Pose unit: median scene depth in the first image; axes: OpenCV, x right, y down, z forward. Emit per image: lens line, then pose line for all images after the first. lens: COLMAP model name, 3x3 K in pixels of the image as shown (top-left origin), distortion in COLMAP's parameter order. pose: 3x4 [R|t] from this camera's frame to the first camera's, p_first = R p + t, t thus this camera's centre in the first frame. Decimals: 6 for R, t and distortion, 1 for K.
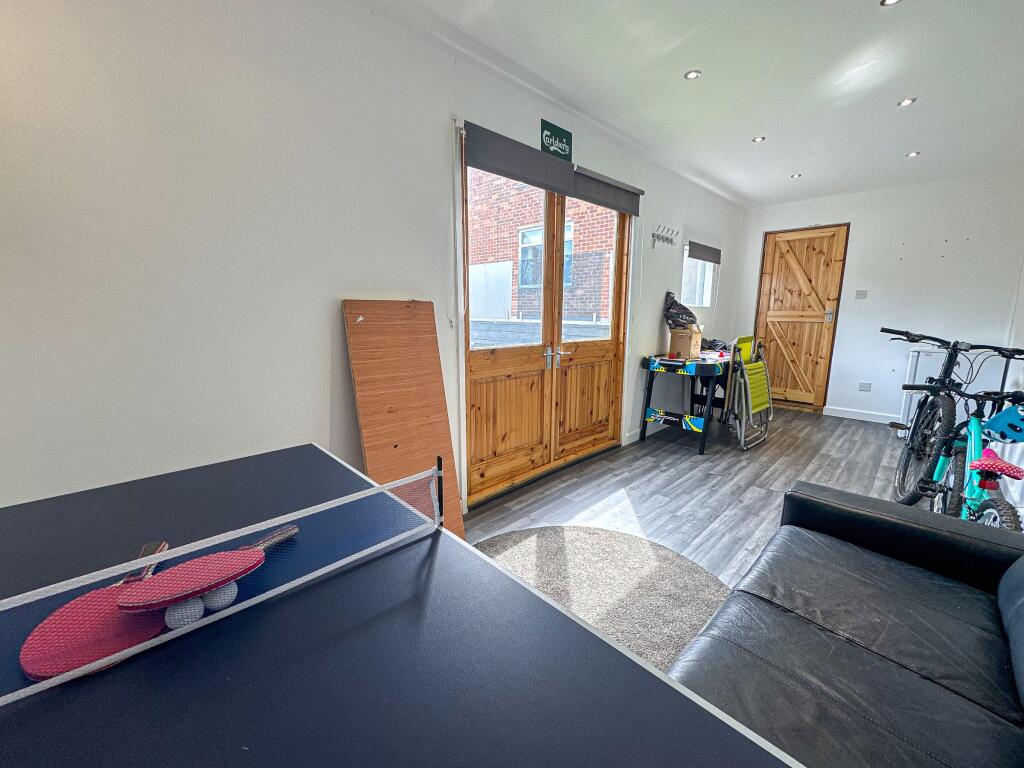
lens RADIAL K [[418.2, 0, 512.0], [0, 418.2, 384.0], [0, 0, 1]] dist [0.000942, -0.000127]
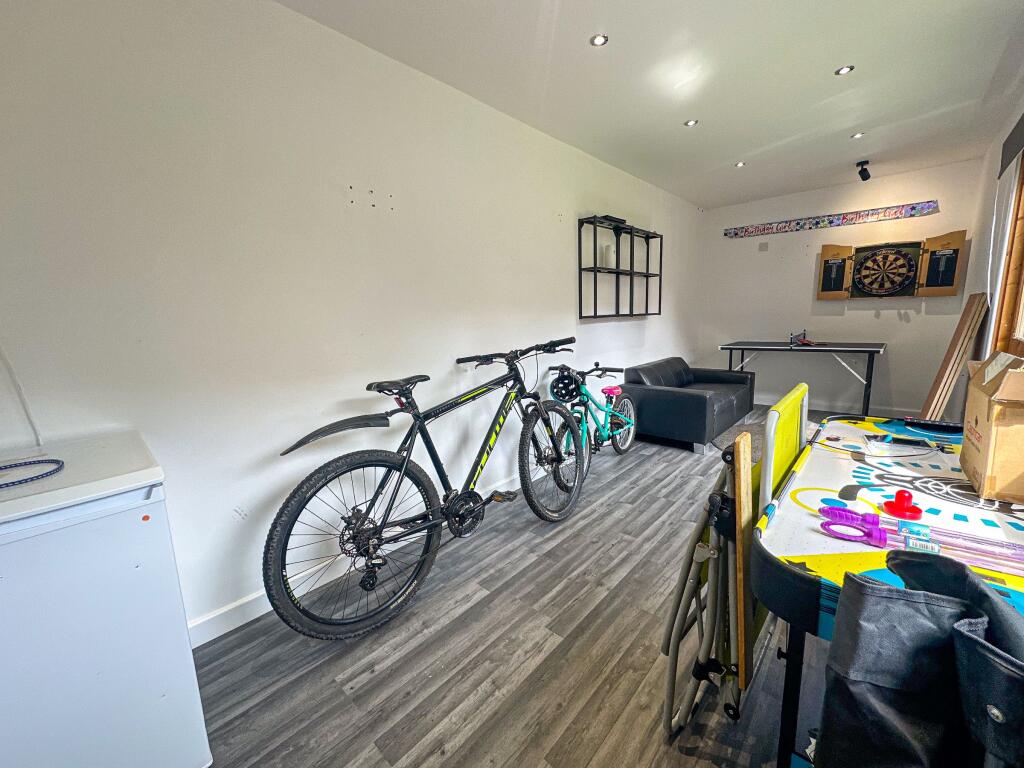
lens RADIAL K [[418.2, 0, 512.0], [0, 418.2, 384.0], [0, 0, 1]] dist [0.000942, -0.000127]
pose [[-0.998270, 0.034941, -0.047291, 0.901817], [0.017642, 0.945216, 0.325970, -0.257845], [0.056090, 0.324572, -0.944197, 1.490886]]
